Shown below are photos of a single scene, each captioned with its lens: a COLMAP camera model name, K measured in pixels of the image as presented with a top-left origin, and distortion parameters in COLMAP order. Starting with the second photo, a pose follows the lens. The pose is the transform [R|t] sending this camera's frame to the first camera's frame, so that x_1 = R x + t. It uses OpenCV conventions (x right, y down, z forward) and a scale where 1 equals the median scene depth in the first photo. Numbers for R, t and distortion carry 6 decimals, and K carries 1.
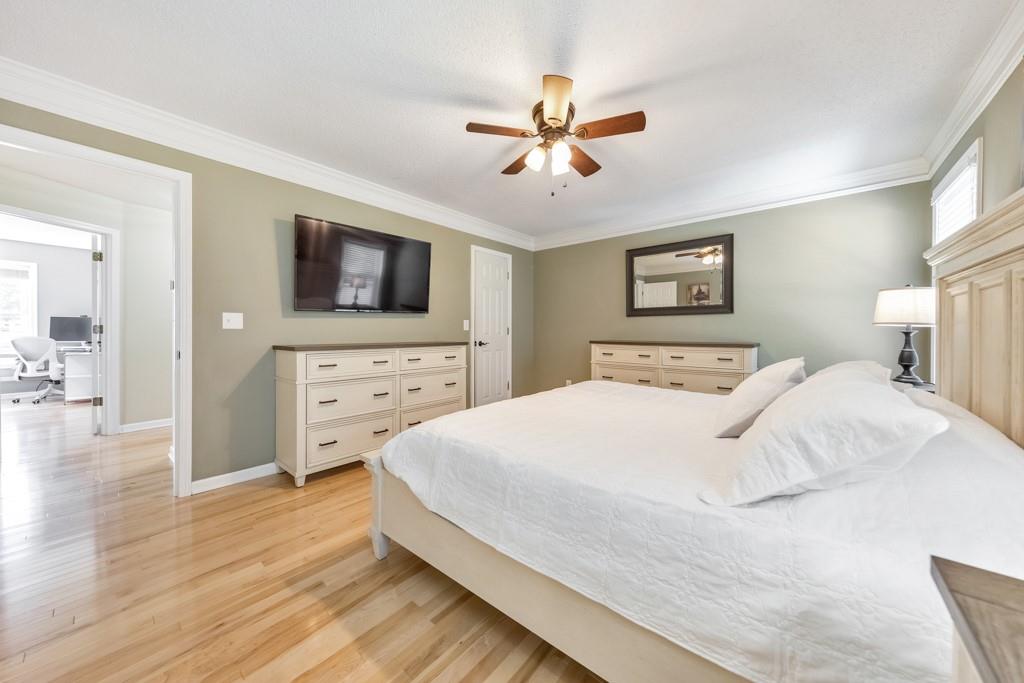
lens RADIAL K [[355.0, 0, 511.5], [0, 355.0, 332.8], [0, 0, 1]] dist [0.006228, -0.000530]
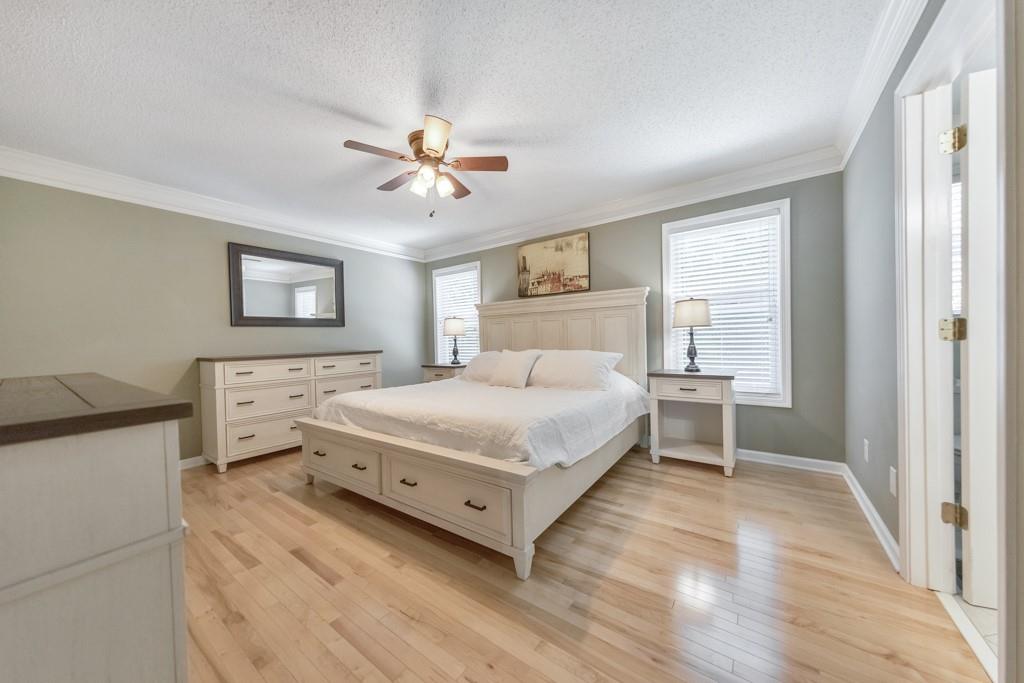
lens RADIAL K [[355.0, 0, 510.0], [0, 355.0, 344.0], [0, 0, 1]] dist [0.006228, -0.000530]
pose [[-0.083841, -0.015772, 0.996354, -1.095066], [0.030519, 0.999365, 0.018388, -0.002428], [-0.996012, 0.031950, -0.083306, 0.929896]]
